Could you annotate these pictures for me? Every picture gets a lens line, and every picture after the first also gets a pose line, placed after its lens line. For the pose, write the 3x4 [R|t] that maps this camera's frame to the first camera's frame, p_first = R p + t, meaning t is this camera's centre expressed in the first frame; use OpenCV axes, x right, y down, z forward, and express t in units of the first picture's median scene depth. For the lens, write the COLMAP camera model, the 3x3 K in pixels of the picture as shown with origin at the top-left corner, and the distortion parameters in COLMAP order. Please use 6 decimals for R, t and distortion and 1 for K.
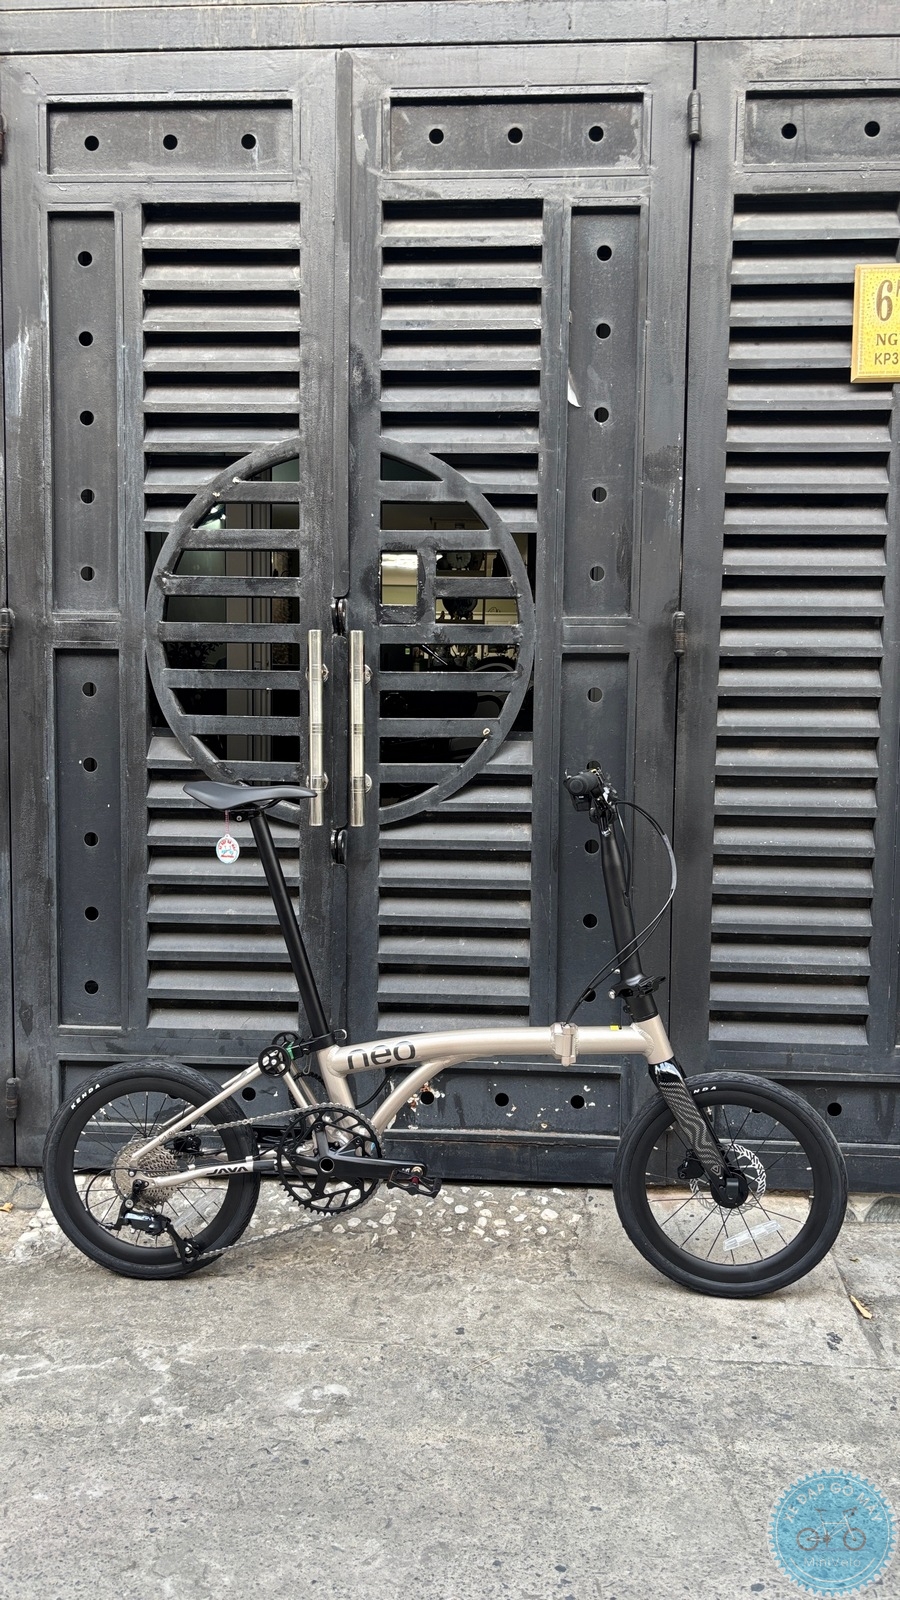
lens RADIAL K [[1221.8, 0, 448.5], [0, 1221.8, 798.5], [0, 0, 1]] dist [0.036915, -0.053781]
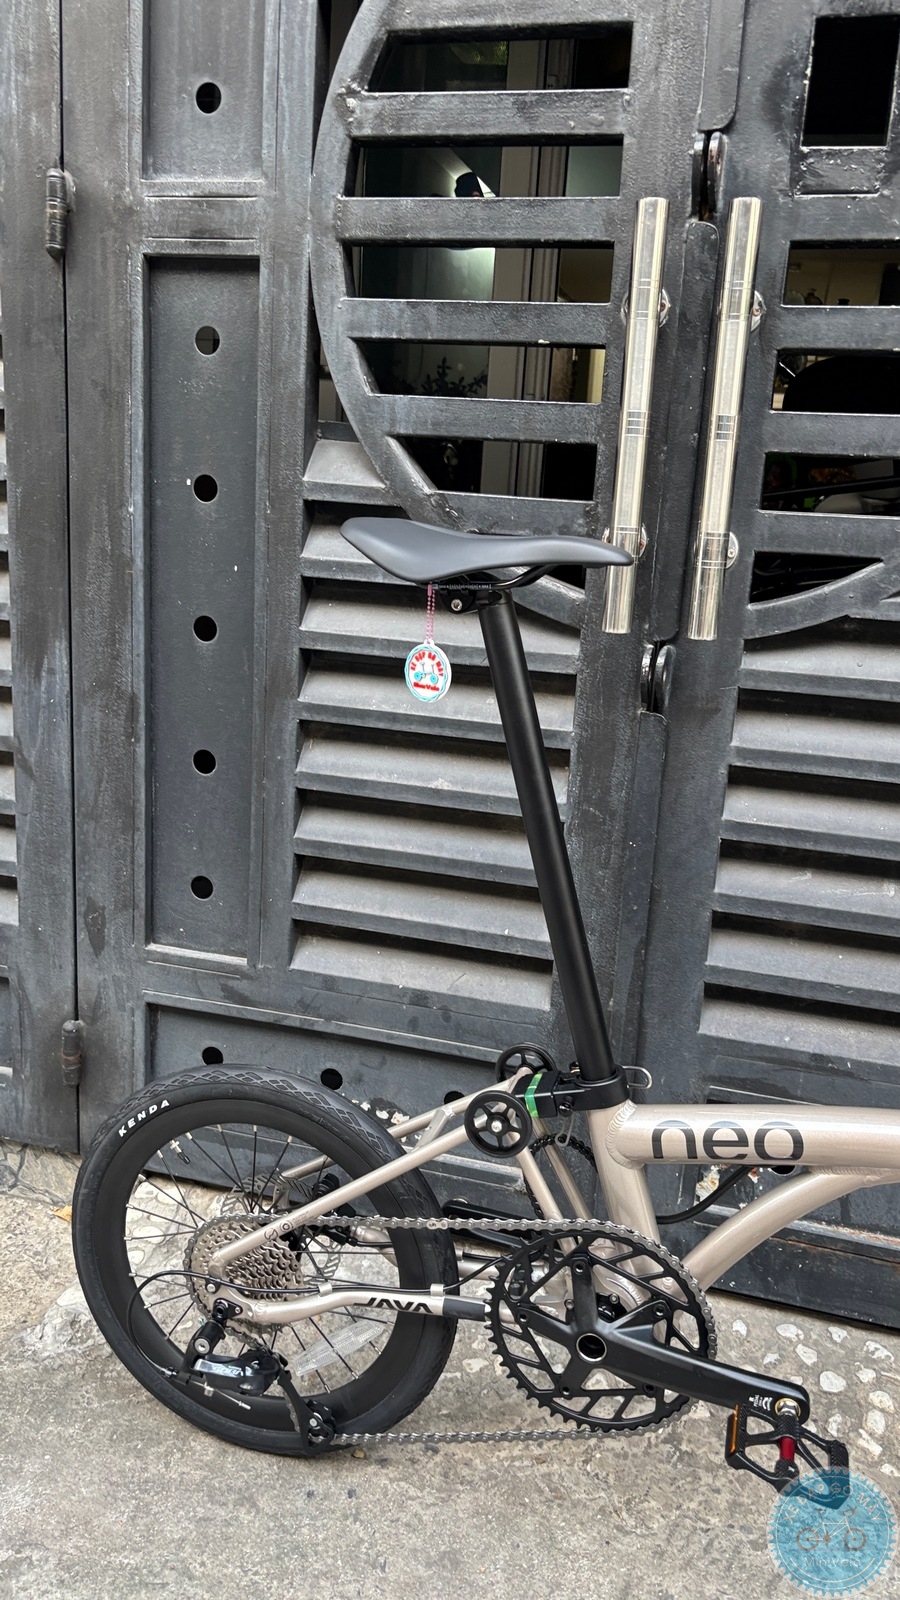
lens RADIAL K [[1221.8, 0, 451.4], [0, 1221.8, 804.6], [0, 0, 1]] dist [0.036915, -0.053781]
pose [[0.975497, 0.096263, -0.197837, -0.068779], [-0.062523, 0.983420, 0.170222, 0.010845], [0.210943, -0.153681, 0.965342, 0.492684]]
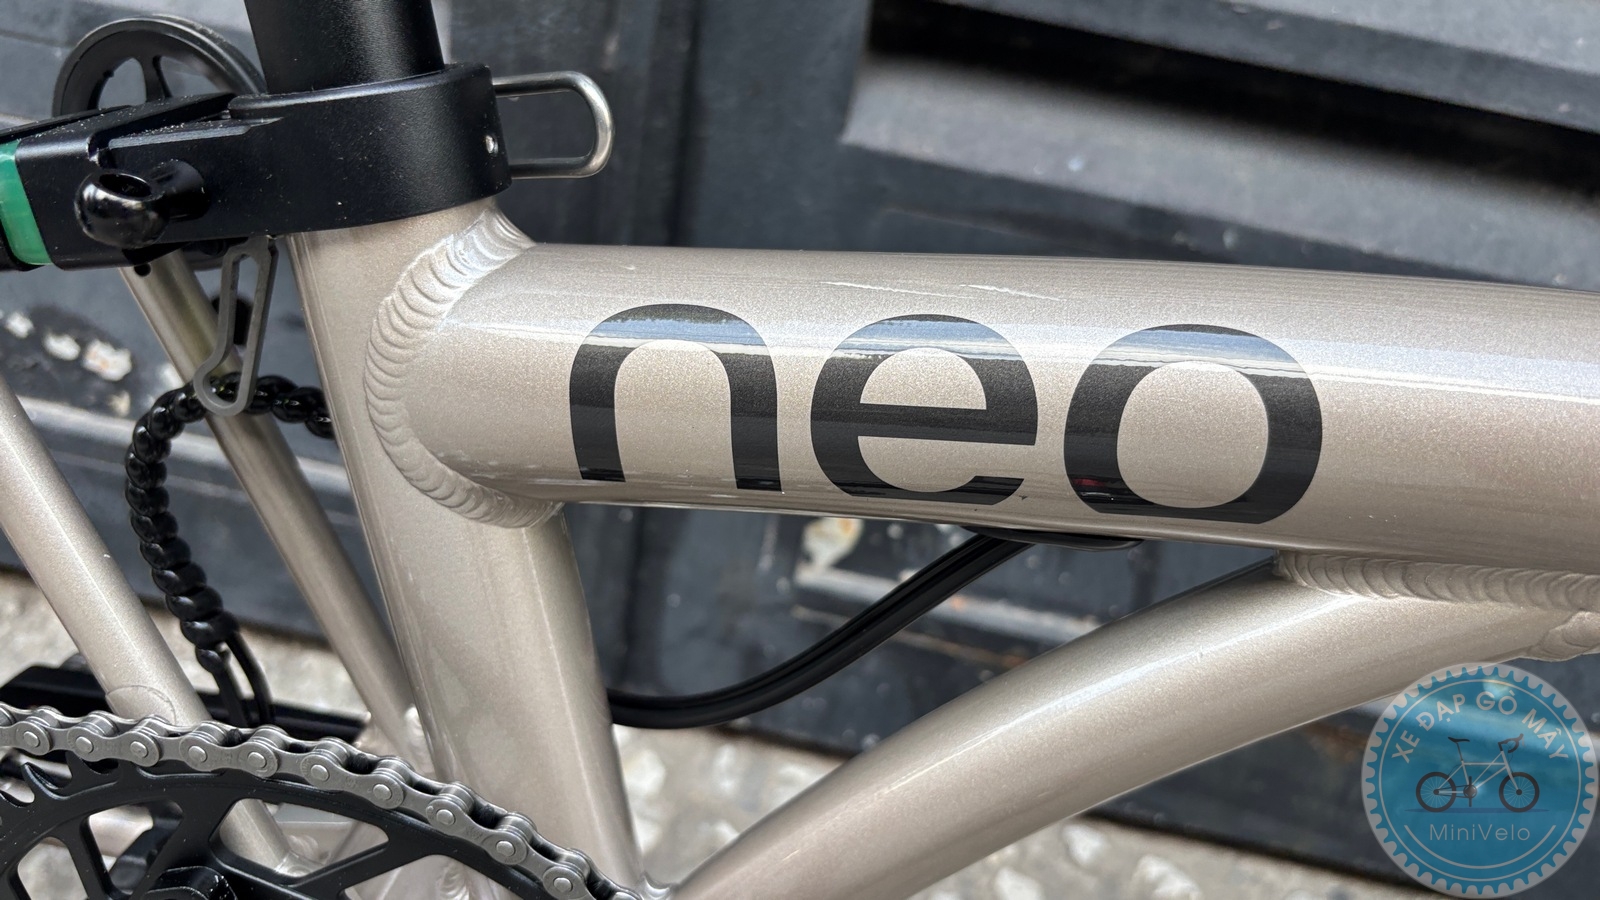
lens RADIAL K [[1221.8, 0, 799.9], [0, 1221.8, 472.1], [0, 0, 1]] dist [0.036915, -0.053781]
pose [[0.984336, 0.176280, -0.002676, -0.056456], [-0.159530, 0.897059, 0.412111, 0.161341], [0.075047, -0.405229, 0.911130, 0.816949]]
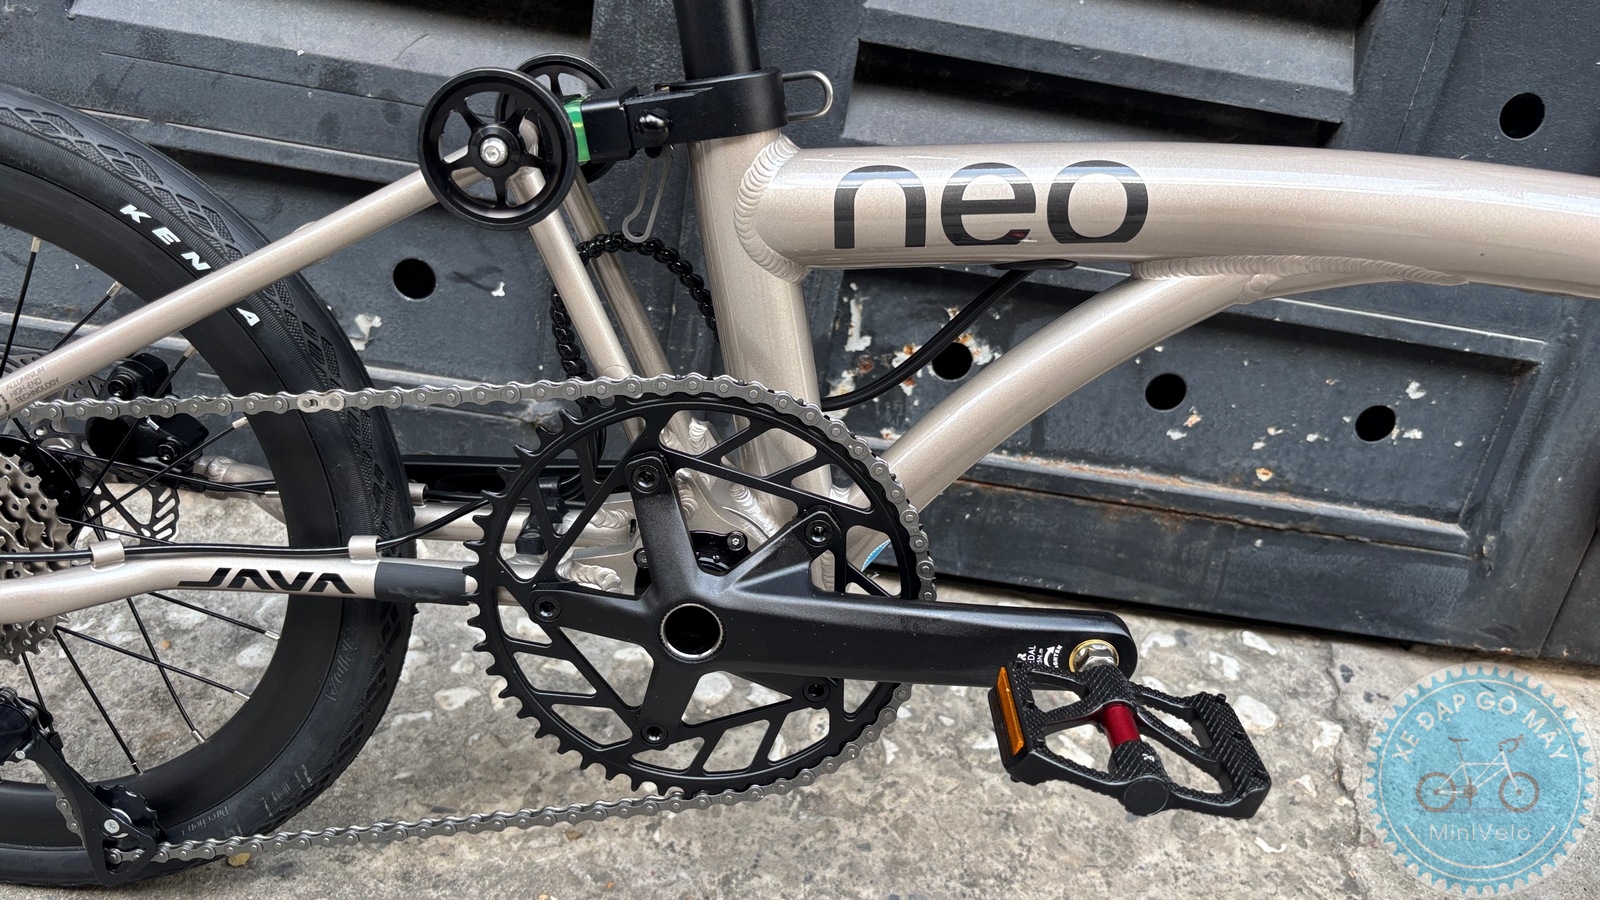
lens RADIAL K [[1221.8, 0, 807.4], [0, 1221.8, 448.7], [0, 0, 1]] dist [0.036915, -0.053781]
pose [[0.986462, 0.112599, 0.119227, -0.097399], [-0.146445, 0.932049, 0.331419, 0.165791], [-0.073808, -0.344393, 0.935920, 0.696292]]
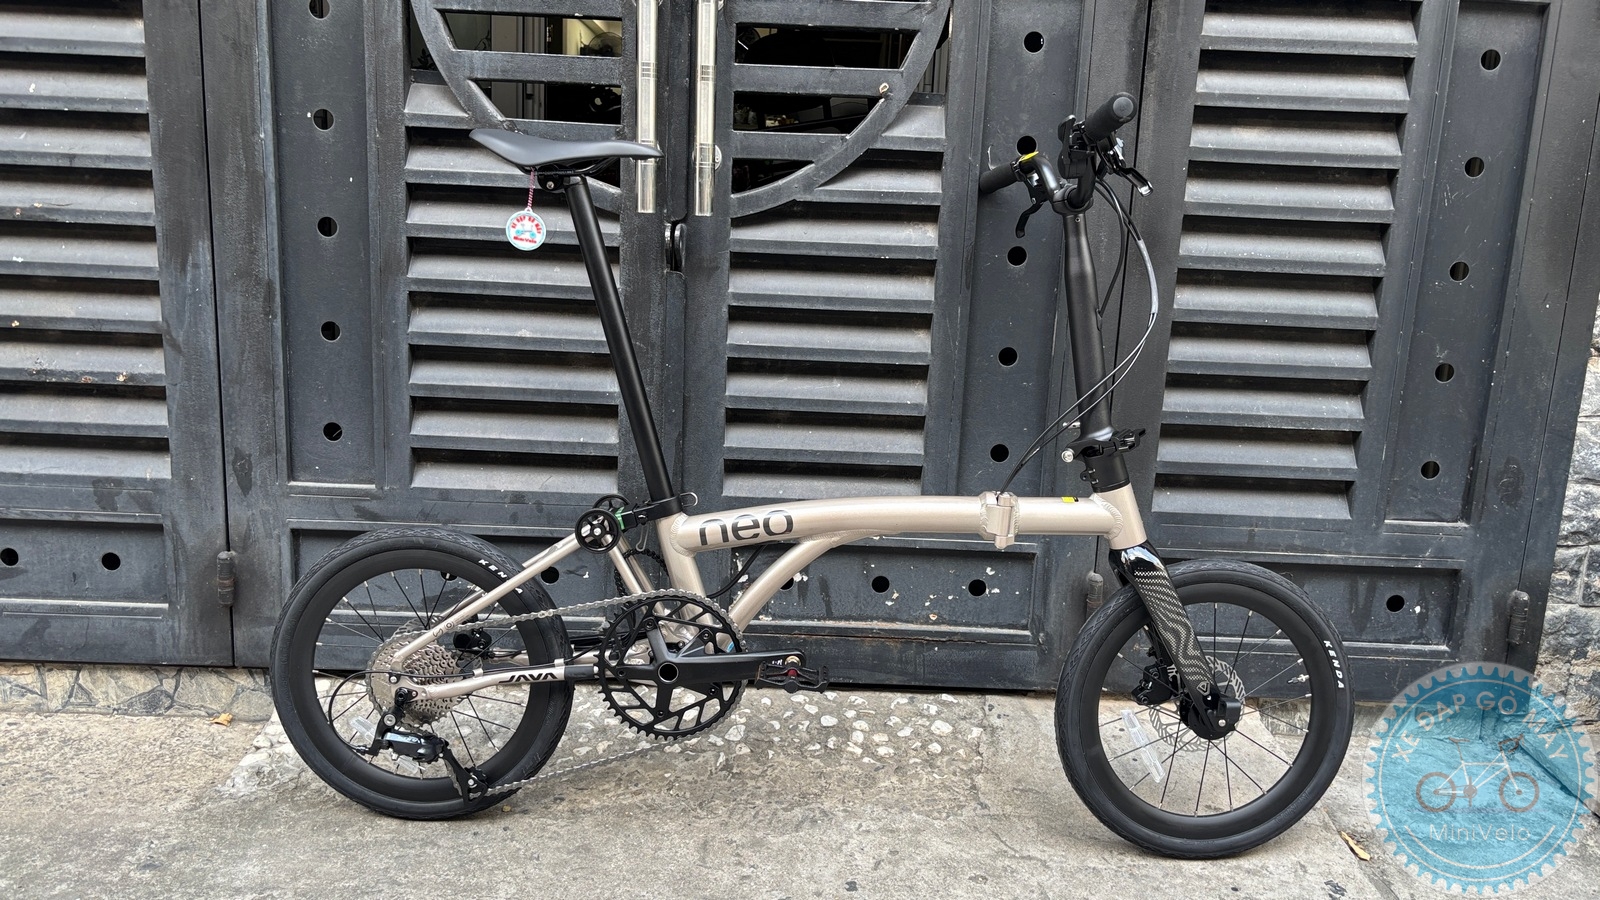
lens RADIAL K [[1221.8, 0, 797.9], [0, 1221.8, 449.3], [0, 0, 1]] dist [0.036915, -0.053781]
pose [[0.996562, 0.015644, 0.081357, -0.075077], [-0.026007, 0.991442, 0.127932, 0.065149], [-0.078660, -0.129608, 0.988440, 0.256751]]
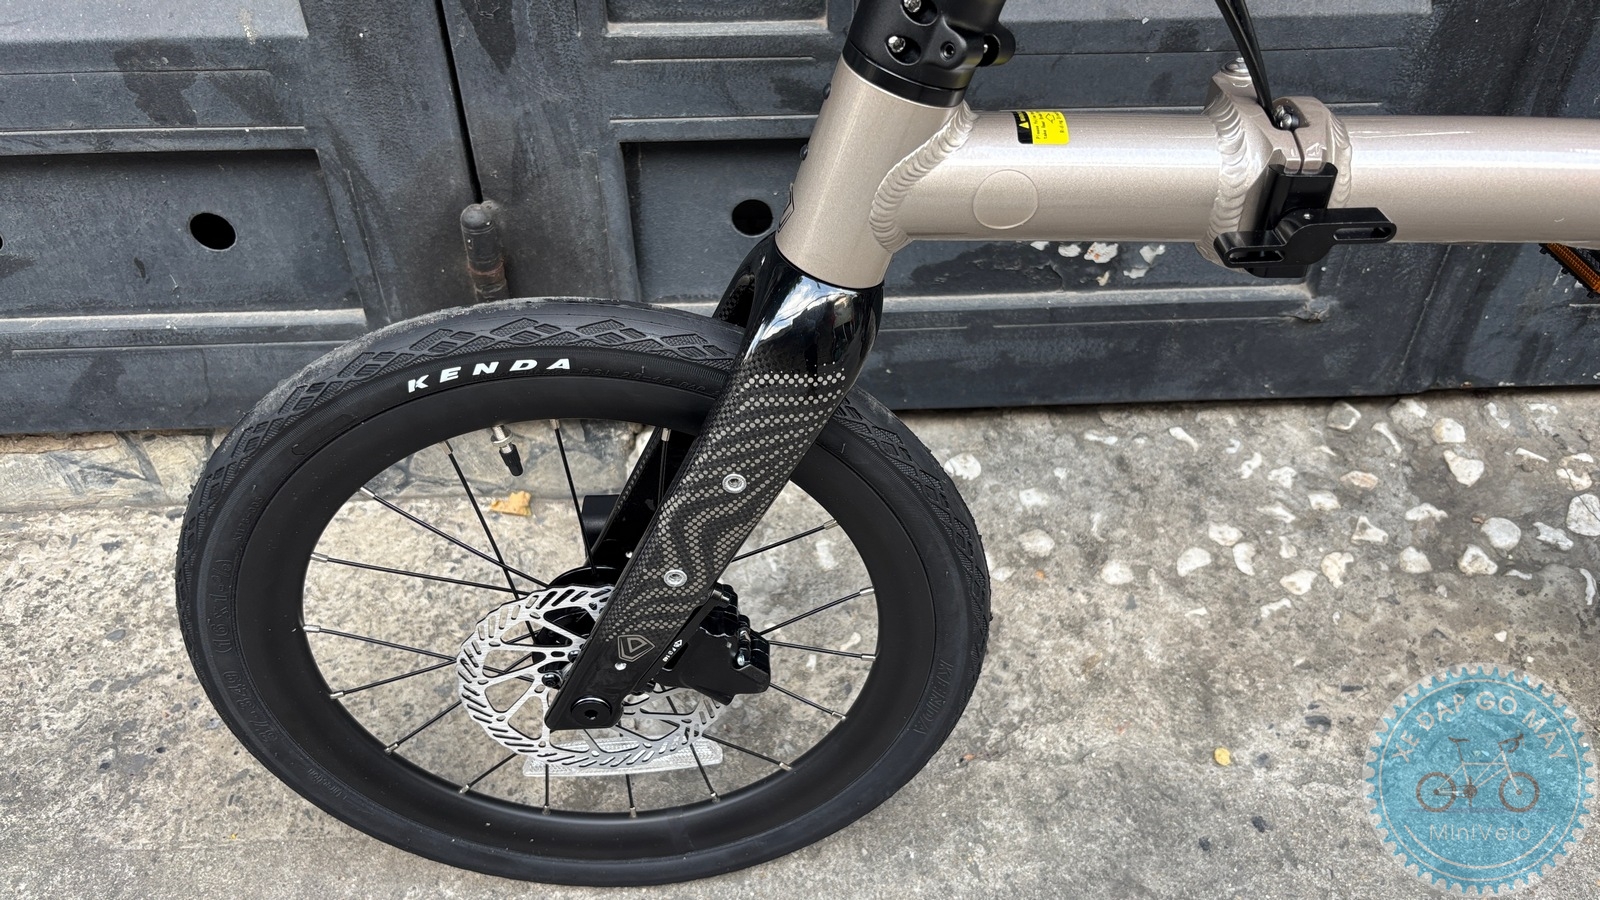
lens RADIAL K [[1221.8, 0, 804.6], [0, 1221.8, 467.1], [0, 0, 1]] dist [0.036915, -0.053781]
pose [[0.995274, -0.075250, 0.061372, -0.306942], [0.020988, 0.783794, 0.620666, 0.090728], [-0.094808, -0.616445, 0.781669, 0.730430]]
